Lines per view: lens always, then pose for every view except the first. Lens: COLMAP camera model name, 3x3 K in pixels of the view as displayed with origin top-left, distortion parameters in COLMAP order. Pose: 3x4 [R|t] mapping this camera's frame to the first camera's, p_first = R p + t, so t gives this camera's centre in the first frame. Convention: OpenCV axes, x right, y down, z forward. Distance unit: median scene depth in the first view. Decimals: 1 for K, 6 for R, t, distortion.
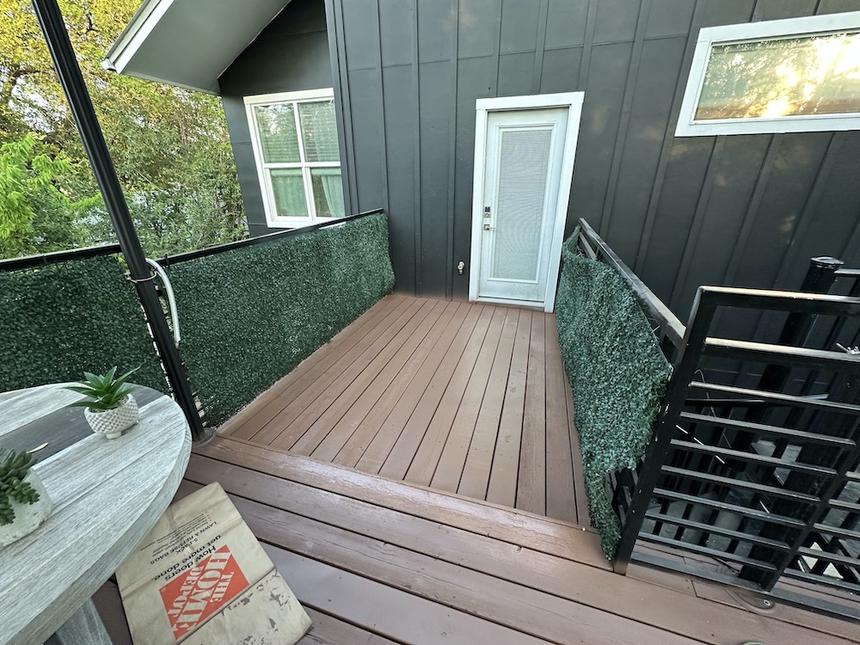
lens RADIAL K [[343.2, 0, 430.0], [0, 343.2, 322.5], [0, 0, 1]] dist [-0.000276, -0.000238]
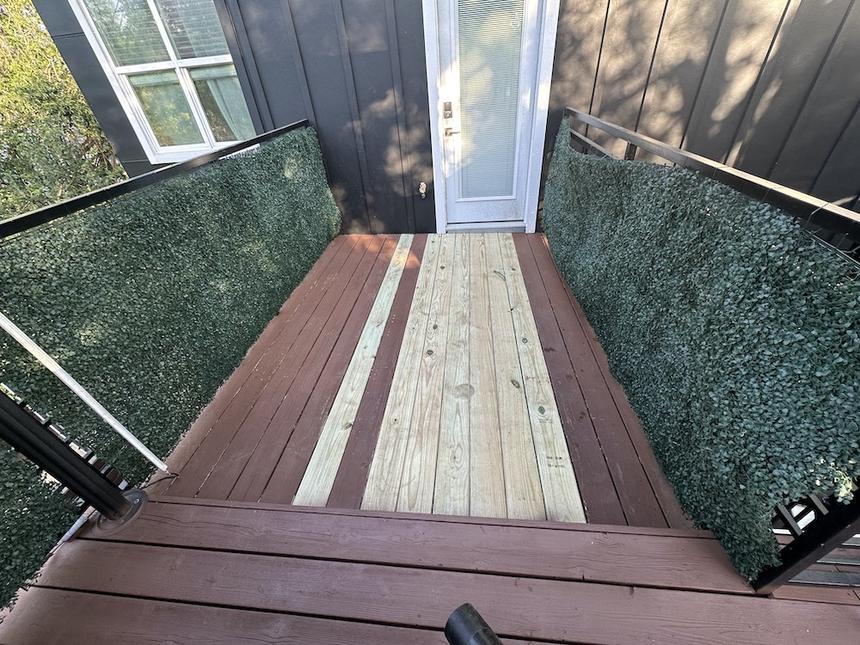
lens RADIAL K [[343.2, 0, 430.0], [0, 343.2, 322.5], [0, 0, 1]] dist [-0.000276, -0.000238]
pose [[0.976575, -0.172870, 0.128134, -0.052104], [0.141139, 0.964086, 0.224985, -0.040928], [-0.162425, -0.201629, 0.965900, 0.162211]]
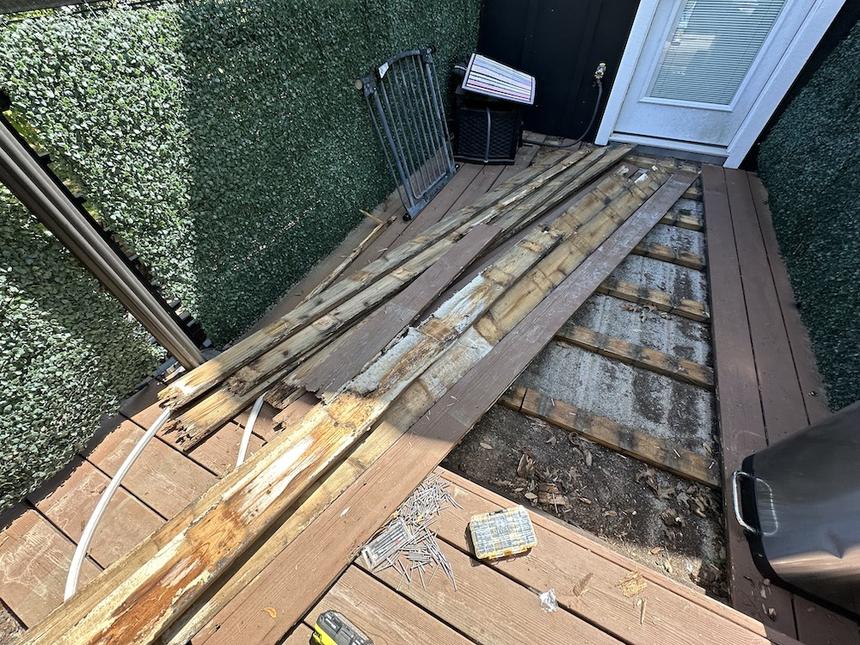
lens RADIAL K [[343.2, 0, 430.0], [0, 343.2, 322.5], [0, 0, 1]] dist [-0.000276, -0.000238]
pose [[0.988108, 0.105195, -0.112143, -0.090044], [-0.046615, 0.899961, 0.433471, -0.019662], [0.146523, -0.423089, 0.894163, 0.257447]]
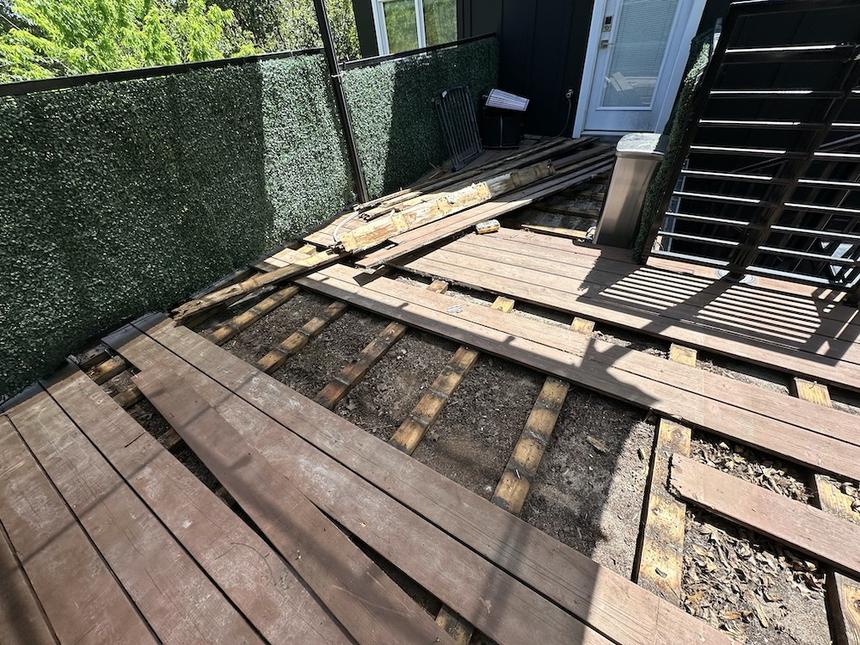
lens RADIAL K [[343.2, 0, 430.0], [0, 343.2, 322.5], [0, 0, 1]] dist [-0.000276, -0.000238]
pose [[0.963309, 0.105996, -0.246576, 0.016468], [-0.022144, 0.946969, 0.320562, 0.159341], [0.267478, -0.303340, 0.914571, -0.233164]]
